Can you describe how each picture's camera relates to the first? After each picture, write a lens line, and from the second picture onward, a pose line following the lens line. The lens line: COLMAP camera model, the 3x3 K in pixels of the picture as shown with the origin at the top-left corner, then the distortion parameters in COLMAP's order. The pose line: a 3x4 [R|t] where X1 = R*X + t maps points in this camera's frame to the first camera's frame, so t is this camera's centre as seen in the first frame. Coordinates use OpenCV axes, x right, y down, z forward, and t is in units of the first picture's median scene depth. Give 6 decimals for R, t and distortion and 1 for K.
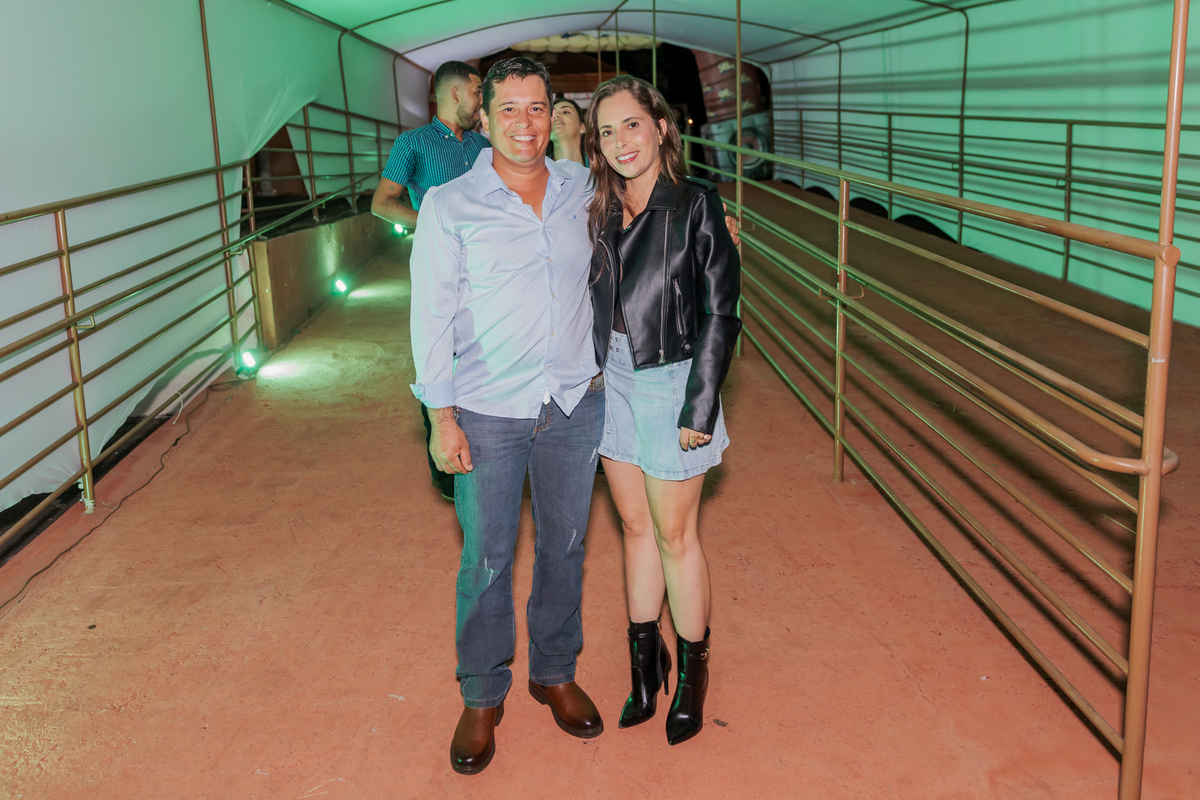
lens RADIAL K [[865.9, 0, 537.2], [0, 865.9, 332.5], [0, 0, 1]] dist [0.010803, -0.011156]
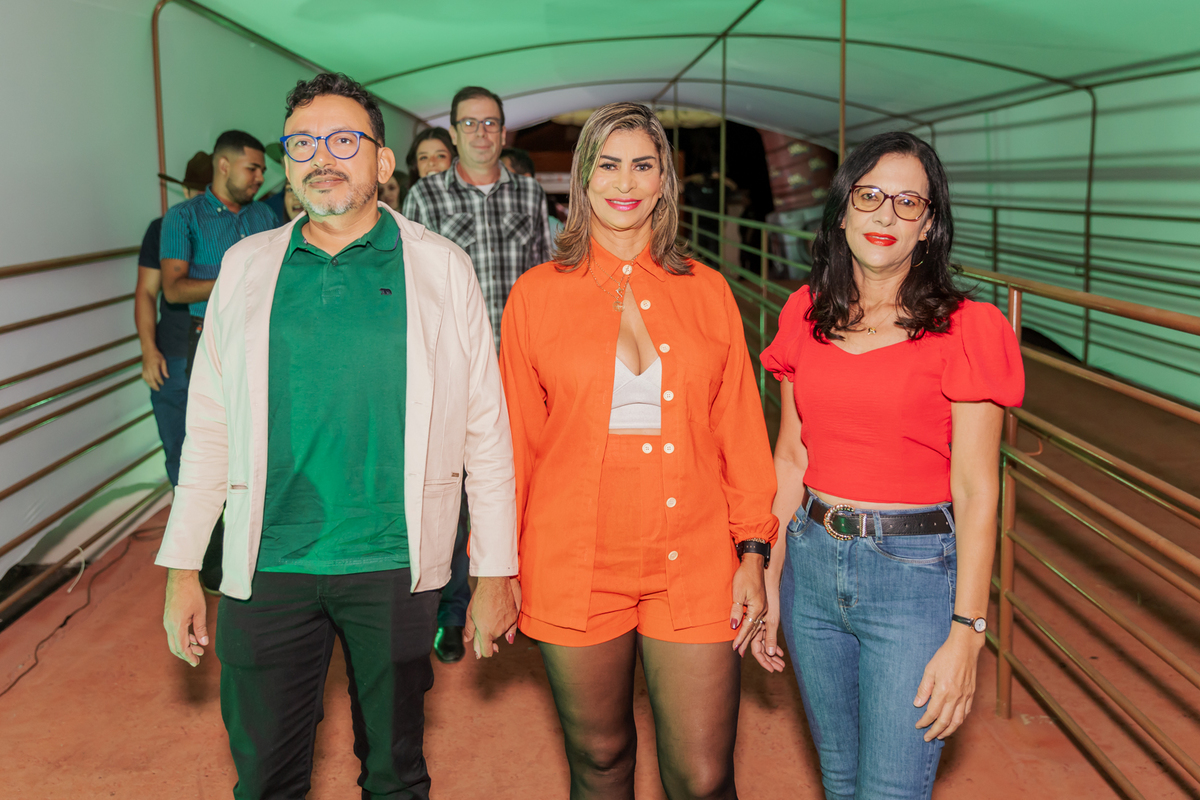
lens RADIAL K [[947.3, 0, 589.3], [0, 947.3, 366.3], [0, 0, 1]] dist [0.020855, -0.009866]
pose [[0.999401, 0.030102, 0.017055, -0.002938], [-0.028791, 0.996952, -0.072505, -0.020616], [-0.019186, 0.071971, 0.997222, 0.104549]]
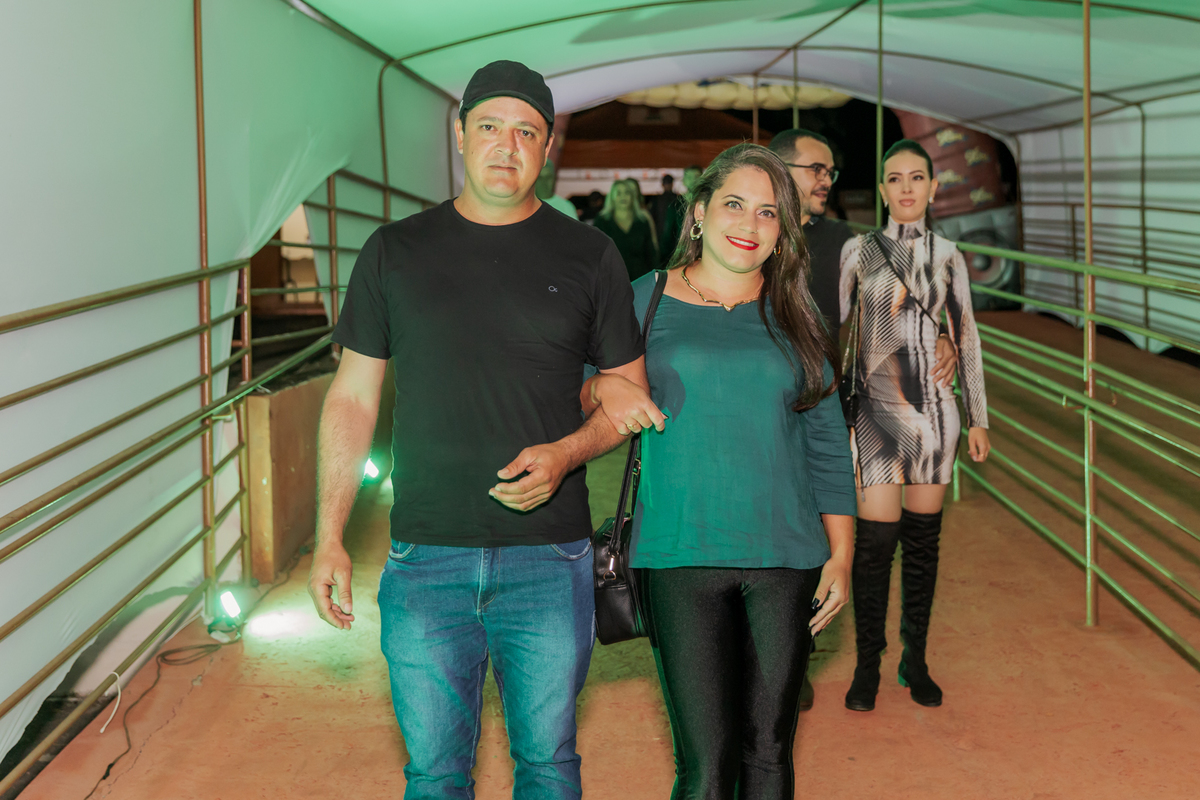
lens RADIAL K [[1303.5, 0, 599.1], [0, 1303.5, 352.2], [0, 0, 1]] dist [0.022992, 0.000000]
pose [[0.999523, 0.030872, 0.000512, -0.063709], [-0.030545, 0.991084, -0.129690, -0.019210], [-0.004511, 0.129613, 0.991554, 0.083620]]
